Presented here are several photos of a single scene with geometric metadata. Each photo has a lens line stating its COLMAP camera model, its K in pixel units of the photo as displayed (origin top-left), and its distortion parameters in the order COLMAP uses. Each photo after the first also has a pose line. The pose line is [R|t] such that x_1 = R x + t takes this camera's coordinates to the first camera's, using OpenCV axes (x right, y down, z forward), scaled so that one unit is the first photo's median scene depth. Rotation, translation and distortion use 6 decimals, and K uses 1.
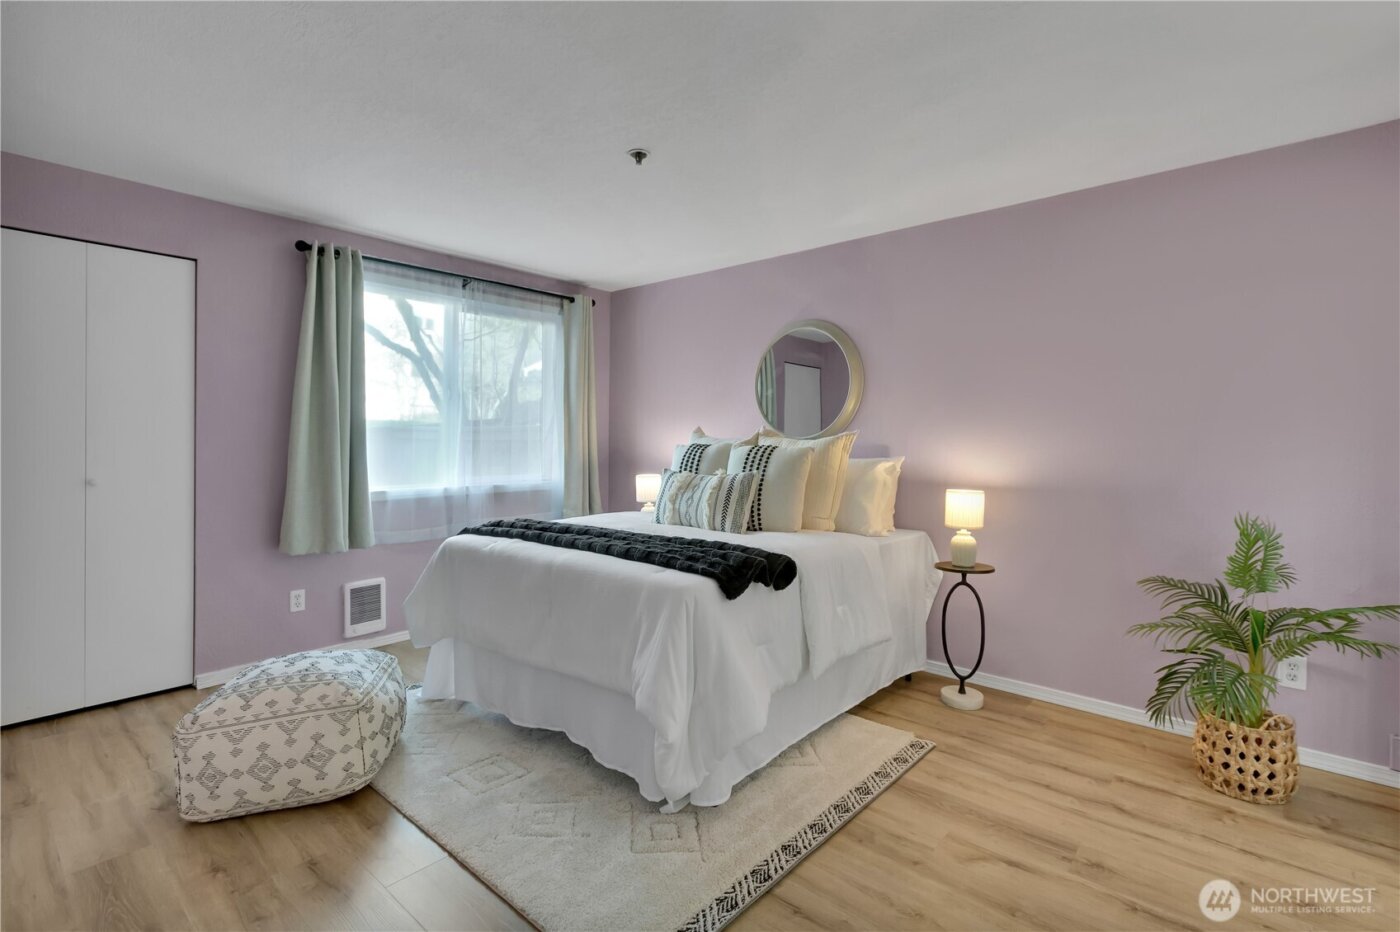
lens RADIAL K [[656.8, 0, 699.6], [0, 656.8, 466.6], [0, 0, 1]] dist [0.002077, 0.001836]
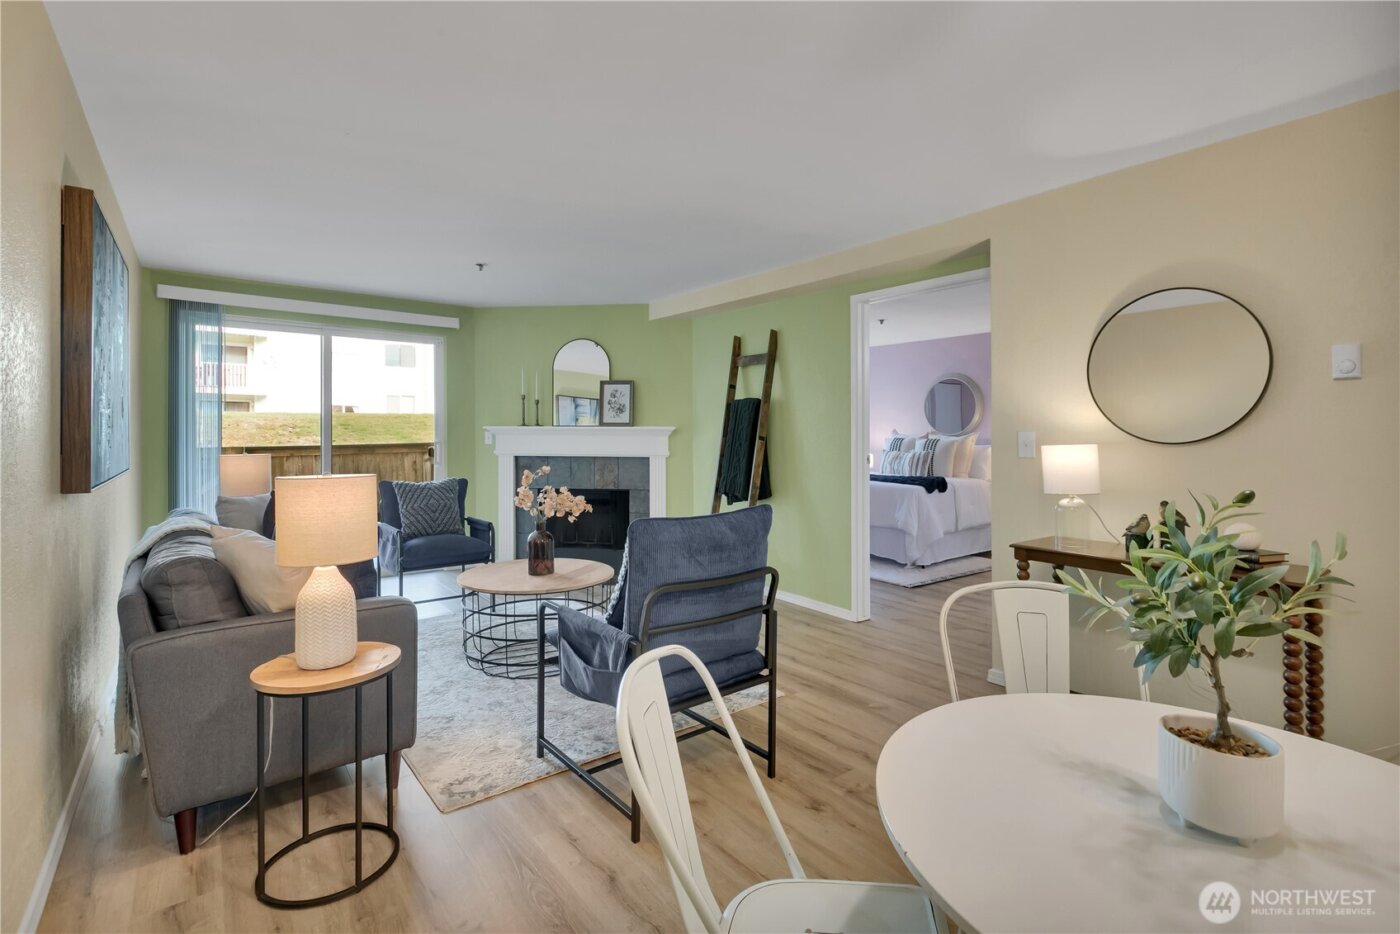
lens RADIAL K [[656.8, 0, 717.4], [0, 656.8, 418.0], [0, 0, 1]] dist [0.002077, 0.001836]
pose [[0.985968, -0.004140, -0.166882, -0.246156], [-0.004678, 0.998615, -0.052412, 0.015393], [0.166868, 0.052458, 0.984583, -1.275152]]
